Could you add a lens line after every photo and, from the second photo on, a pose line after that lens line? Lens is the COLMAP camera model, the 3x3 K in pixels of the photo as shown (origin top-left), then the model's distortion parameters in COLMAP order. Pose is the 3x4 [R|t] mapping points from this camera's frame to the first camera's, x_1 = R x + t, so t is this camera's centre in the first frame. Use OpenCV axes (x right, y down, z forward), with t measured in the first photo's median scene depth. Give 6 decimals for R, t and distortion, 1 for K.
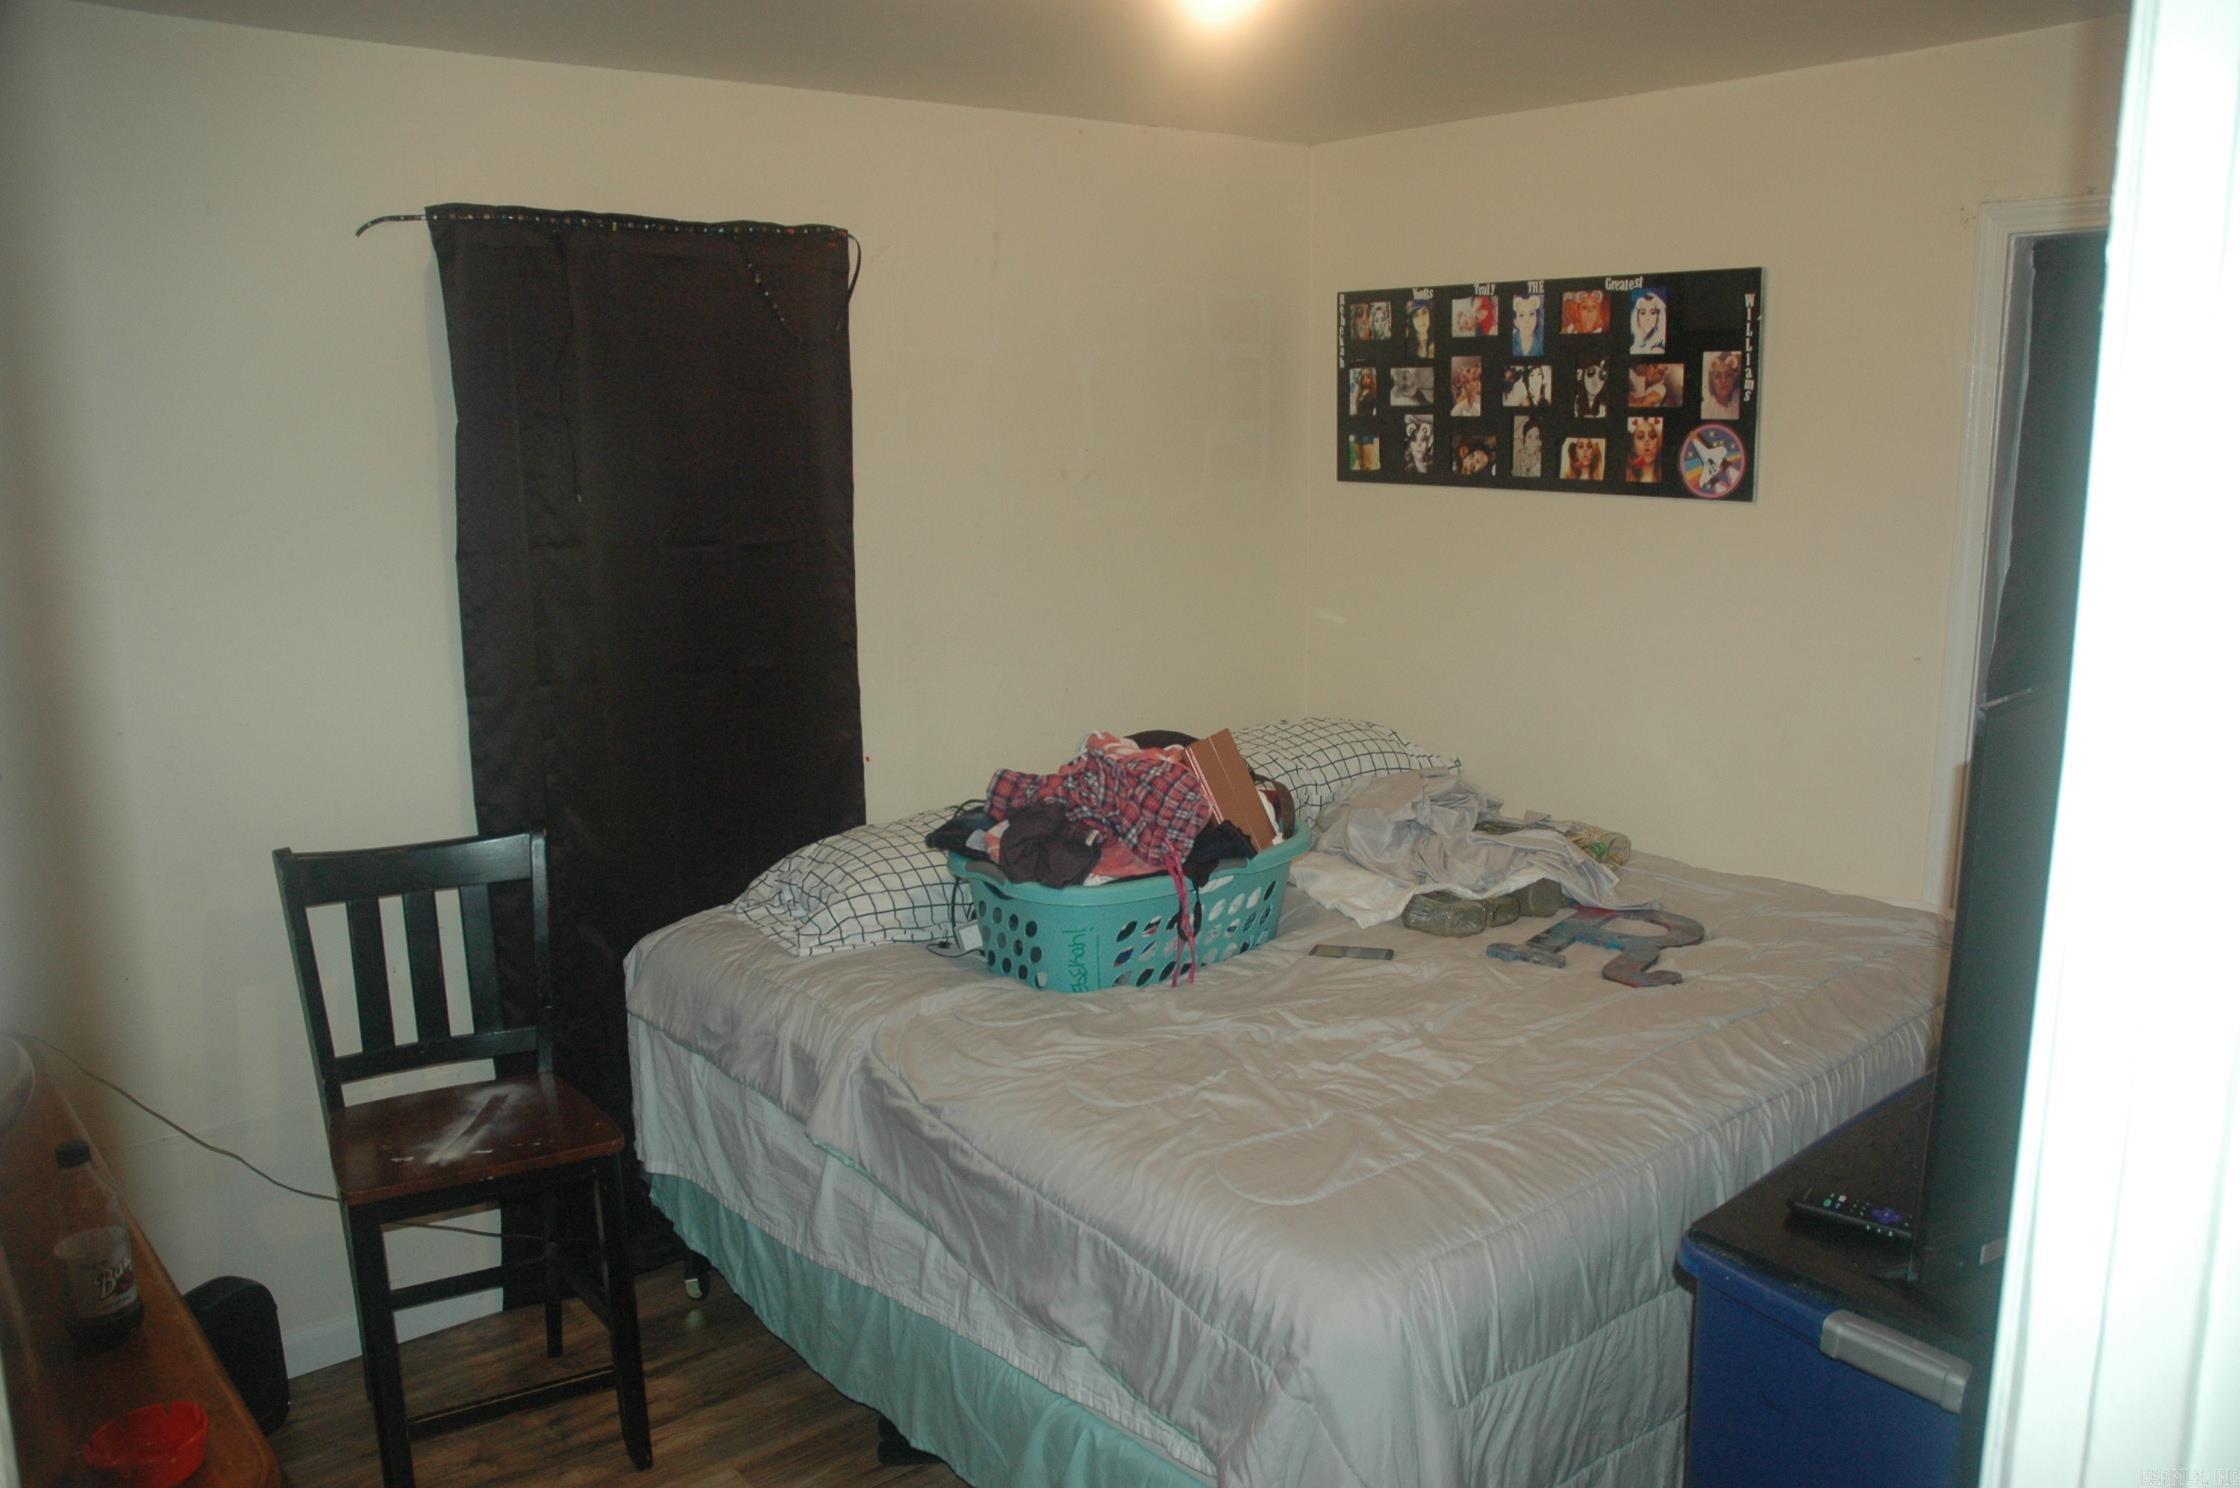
lens RADIAL K [[1794.3, 0, 1146.9], [0, 1794.3, 777.0], [0, 0, 1]] dist [-0.168074, 0.174118]
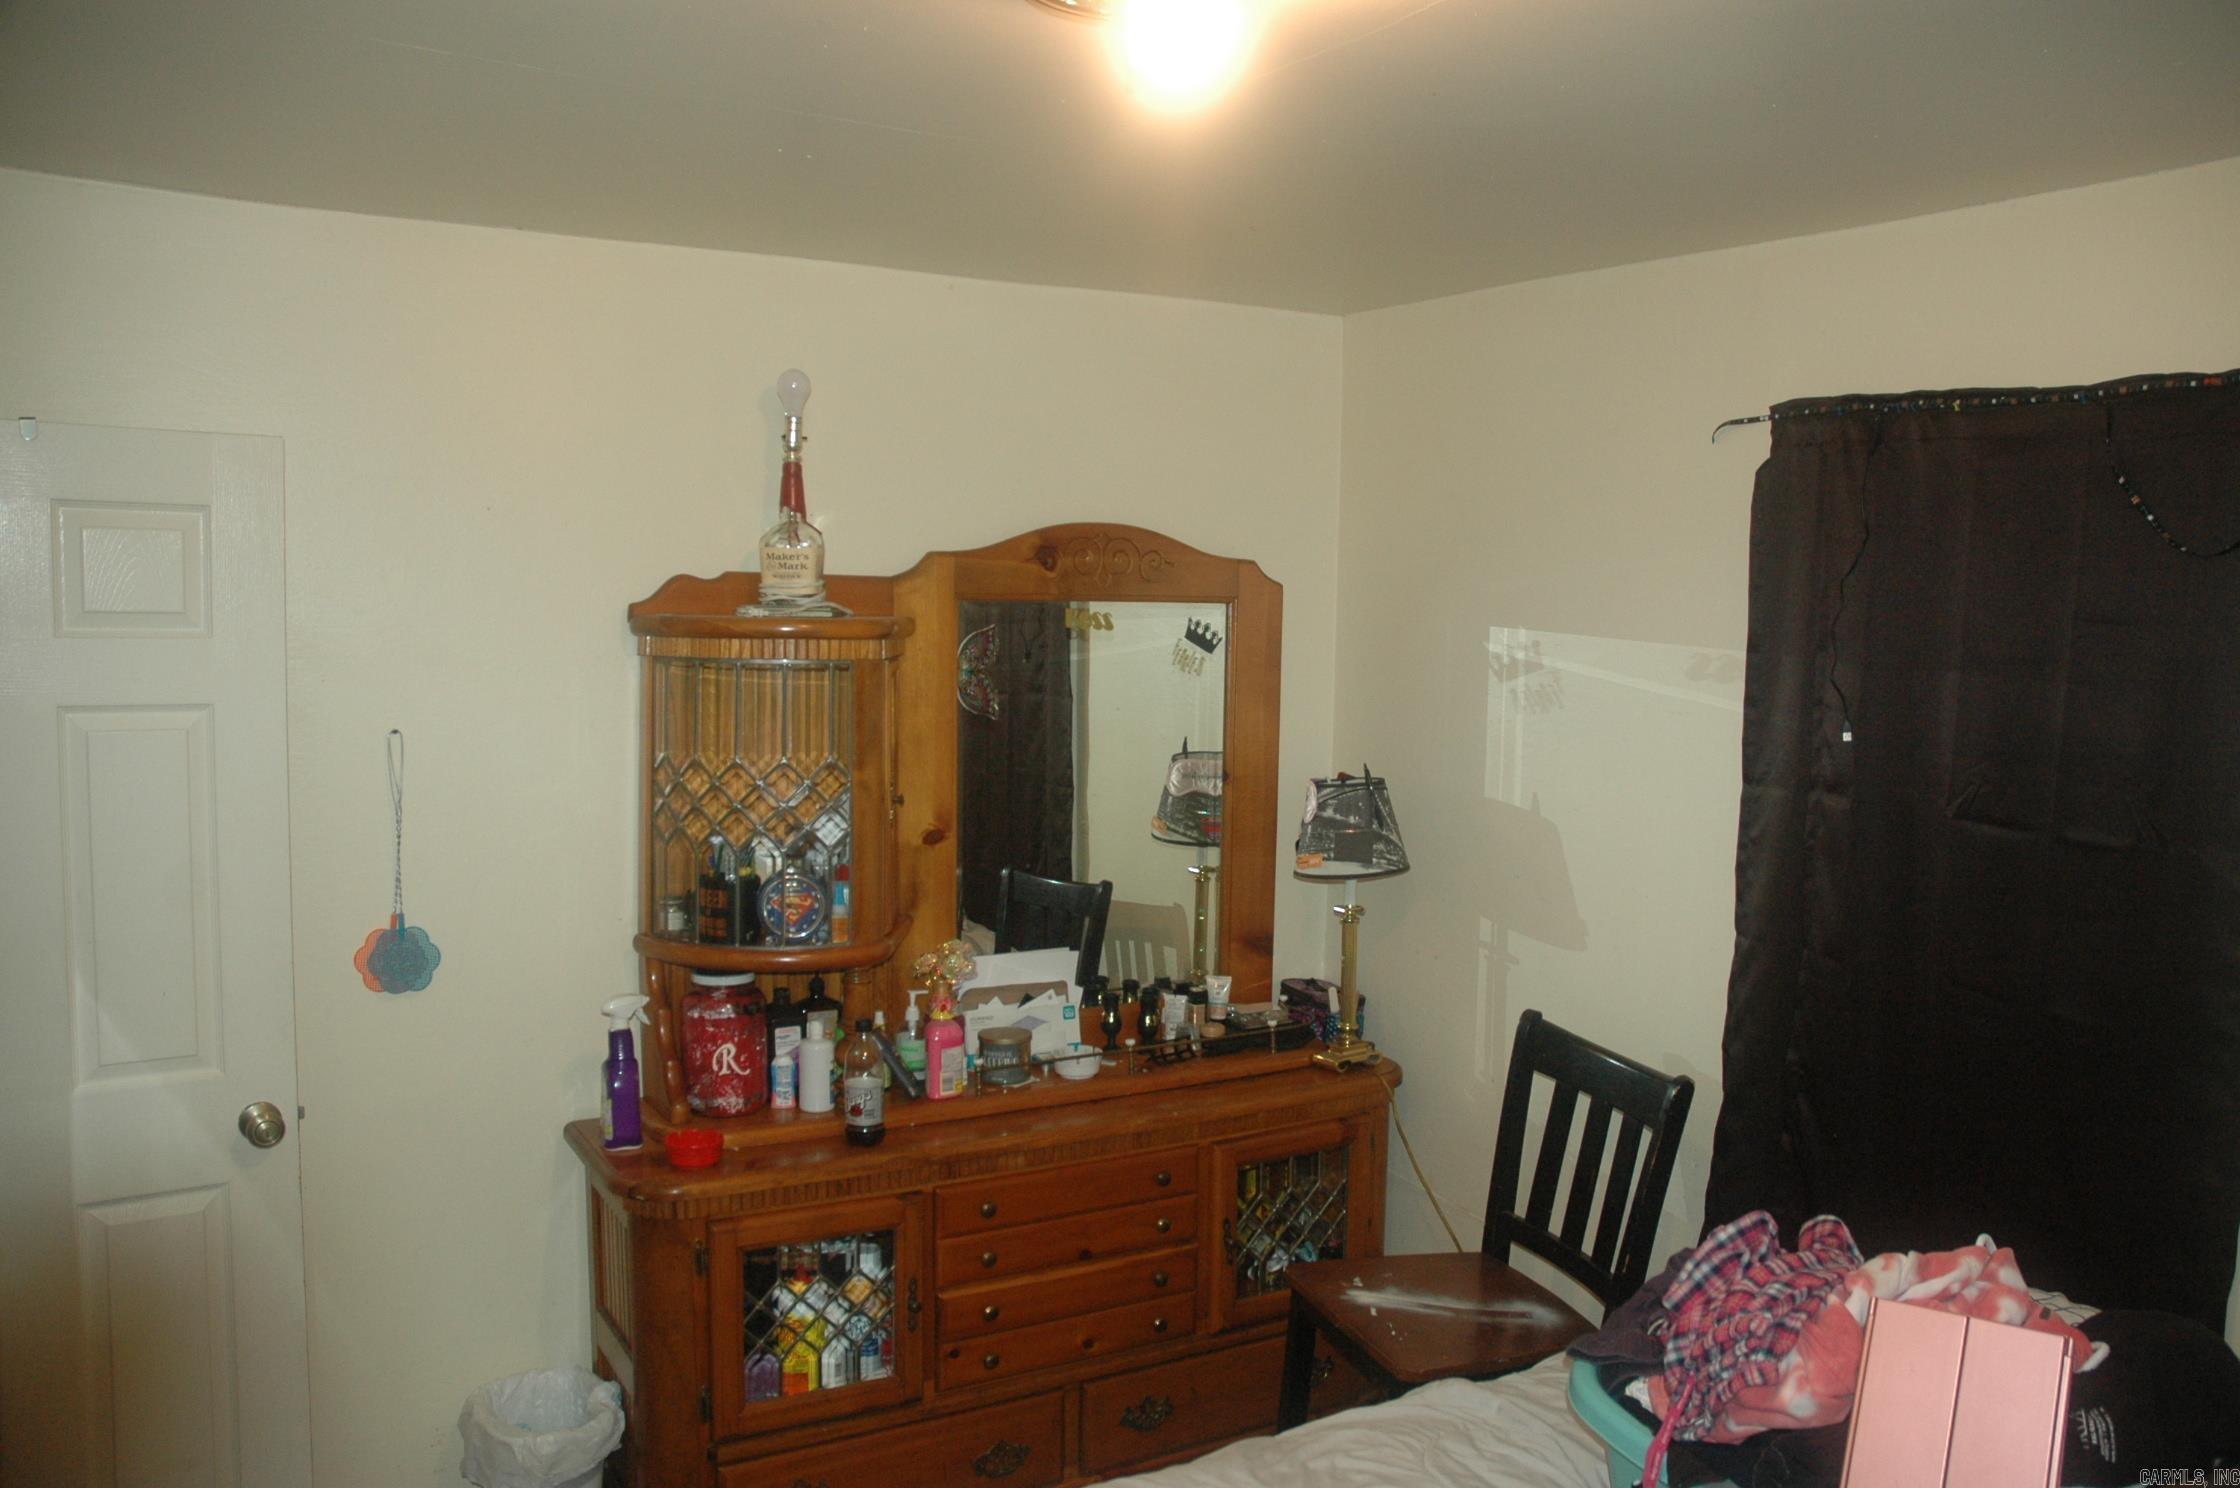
lens RADIAL K [[1794.3, 0, 1146.9], [0, 1794.3, 777.0], [0, 0, 1]] dist [-0.168074, 0.174118]
pose [[-0.160444, 0.105430, -0.981398, 0.585338], [-0.228962, 0.963183, 0.140906, -0.191822], [0.960122, 0.247311, -0.130398, 0.846842]]
